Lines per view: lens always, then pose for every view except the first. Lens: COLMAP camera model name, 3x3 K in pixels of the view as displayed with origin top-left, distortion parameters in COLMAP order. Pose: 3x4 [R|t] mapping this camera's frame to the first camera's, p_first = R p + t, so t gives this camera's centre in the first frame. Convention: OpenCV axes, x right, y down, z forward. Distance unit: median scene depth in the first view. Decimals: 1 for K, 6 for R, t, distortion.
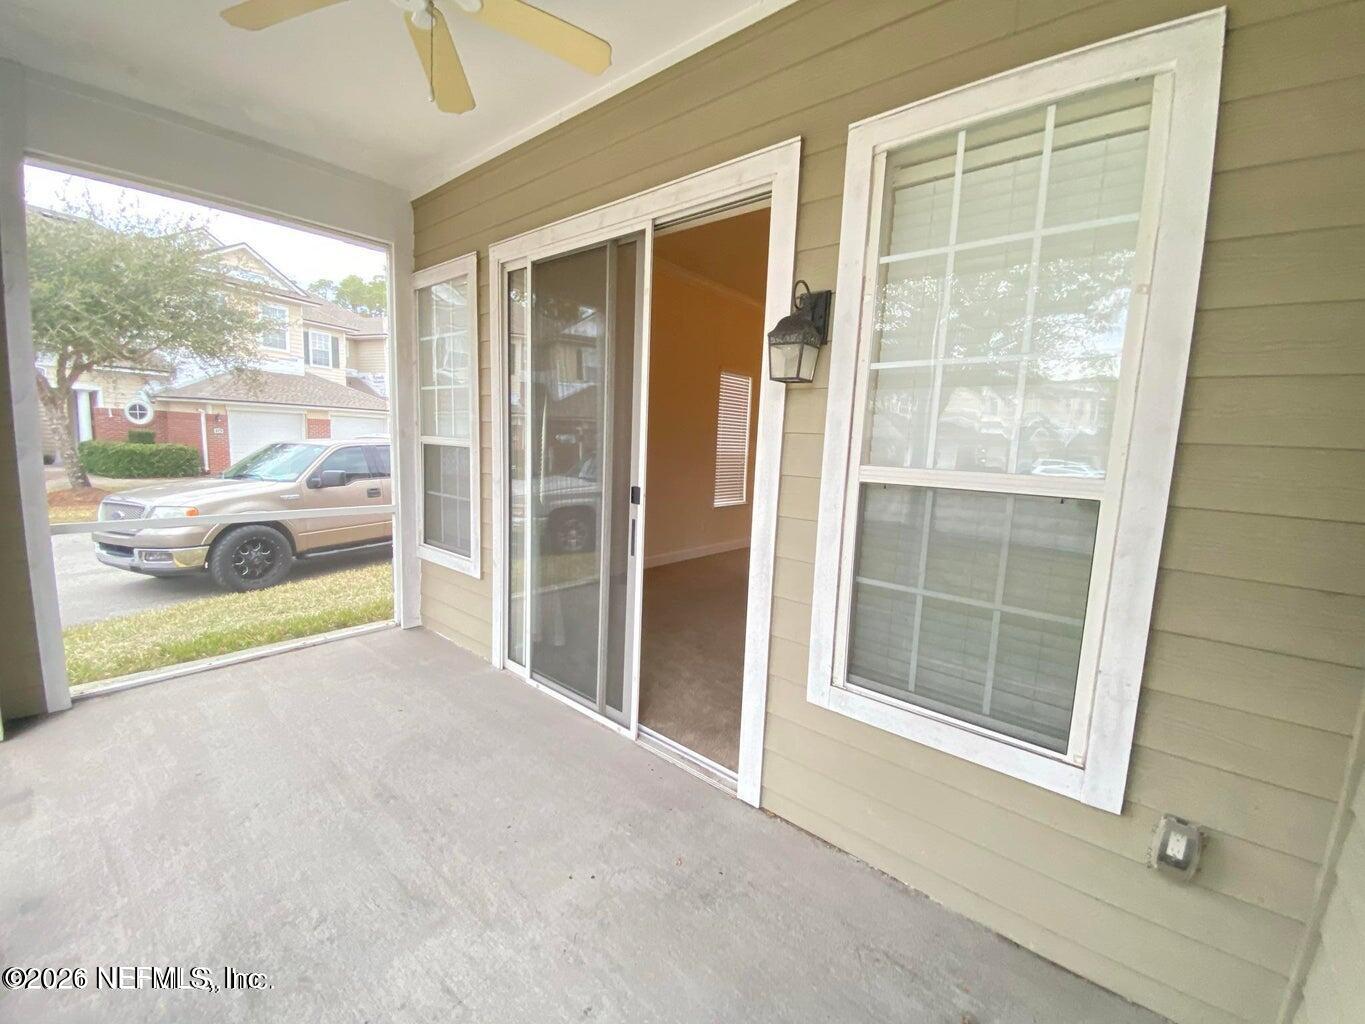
lens RADIAL K [[563.2, 0, 677.3], [0, 563.2, 506.3], [0, 0, 1]] dist [-0.002009, -0.001331]
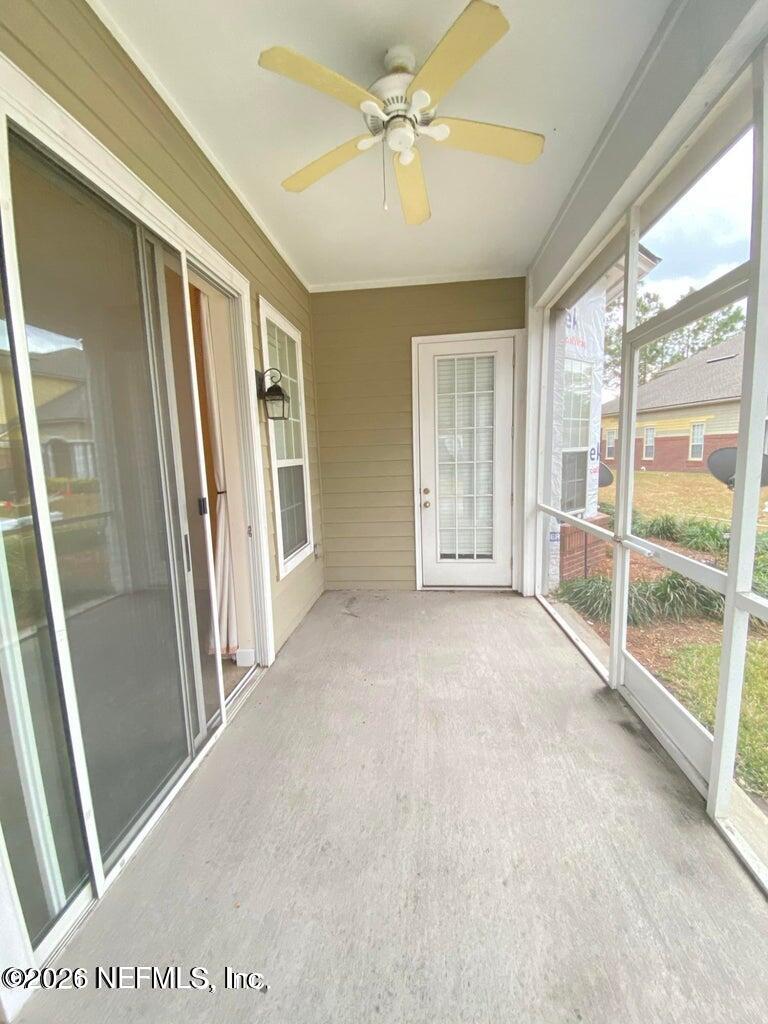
lens RADIAL K [[422.5, 0, 380.2], [0, 422.5, 511.3], [0, 0, 1]] dist [-0.002009, -0.001331]
pose [[-0.567261, -0.126027, 0.813838, -1.132003], [0.130376, 0.962016, 0.239848, -0.195406], [-0.813153, 0.242161, -0.529283, 1.410497]]
